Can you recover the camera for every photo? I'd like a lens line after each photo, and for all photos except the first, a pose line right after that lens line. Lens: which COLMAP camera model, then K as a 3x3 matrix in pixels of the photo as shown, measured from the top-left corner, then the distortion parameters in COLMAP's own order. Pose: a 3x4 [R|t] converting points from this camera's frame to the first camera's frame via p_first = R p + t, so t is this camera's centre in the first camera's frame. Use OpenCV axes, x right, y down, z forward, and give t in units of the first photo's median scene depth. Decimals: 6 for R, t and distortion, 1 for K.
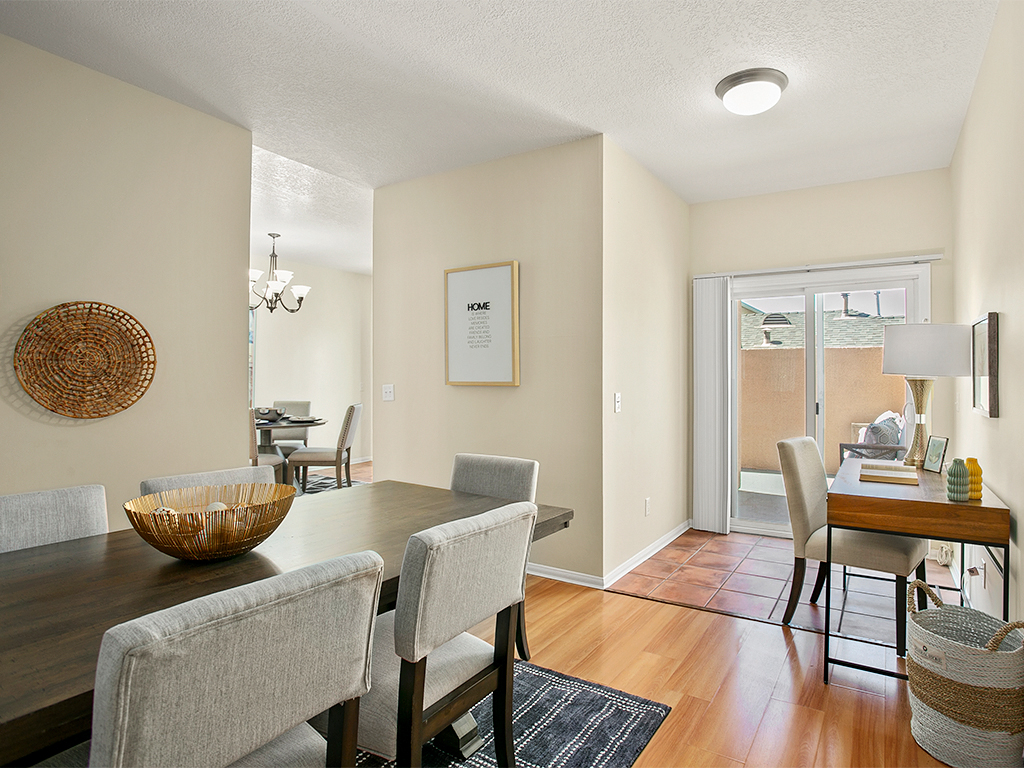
lens RADIAL K [[575.1, 0, 509.5], [0, 575.1, 376.6], [0, 0, 1]] dist [-0.077319, 0.039287]
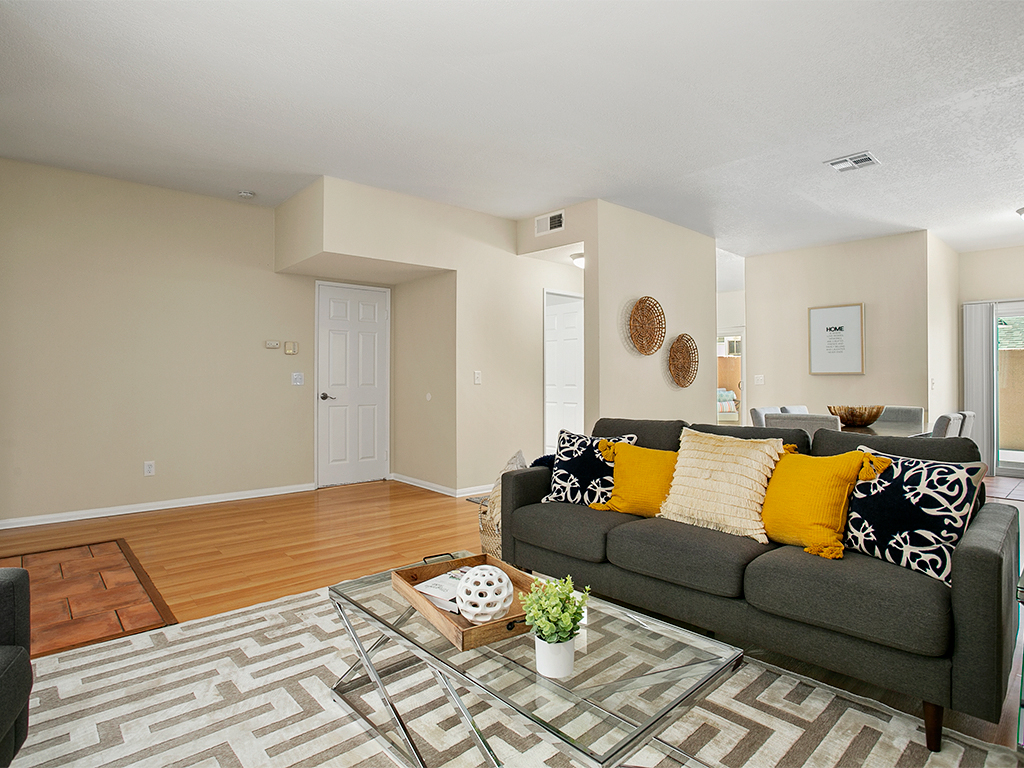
lens RADIAL K [[537.5, 0, 504.2], [0, 537.5, 370.6], [0, 0, 1]] dist [-0.029982, 0.000654]
pose [[0.961028, -0.000923, -0.276451, -0.586112], [-0.002431, 0.999928, -0.011791, 0.025617], [0.276442, 0.012004, 0.960956, -0.837605]]
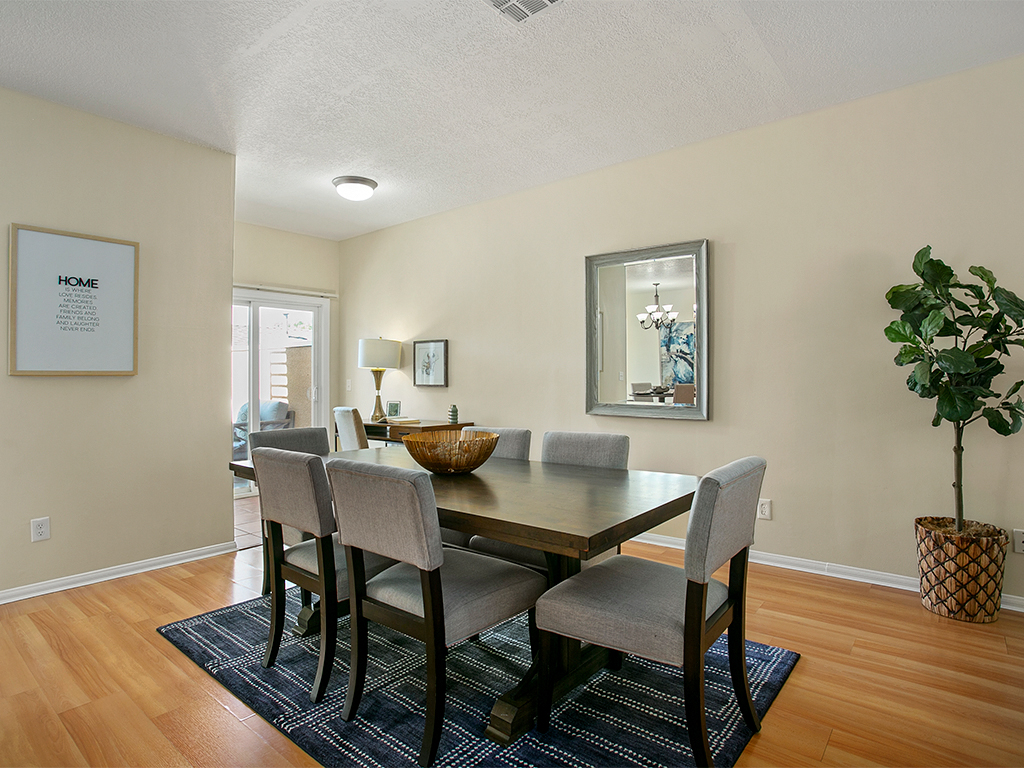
lens RADIAL K [[575.1, 0, 509.5], [0, 575.1, 376.6], [0, 0, 1]] dist [-0.077319, 0.039287]
pose [[0.120473, -0.001387, 0.992716, -0.817273], [0.001029, 0.999999, 0.001272, 0.017937], [-0.992716, 0.000868, 0.120475, 0.276336]]
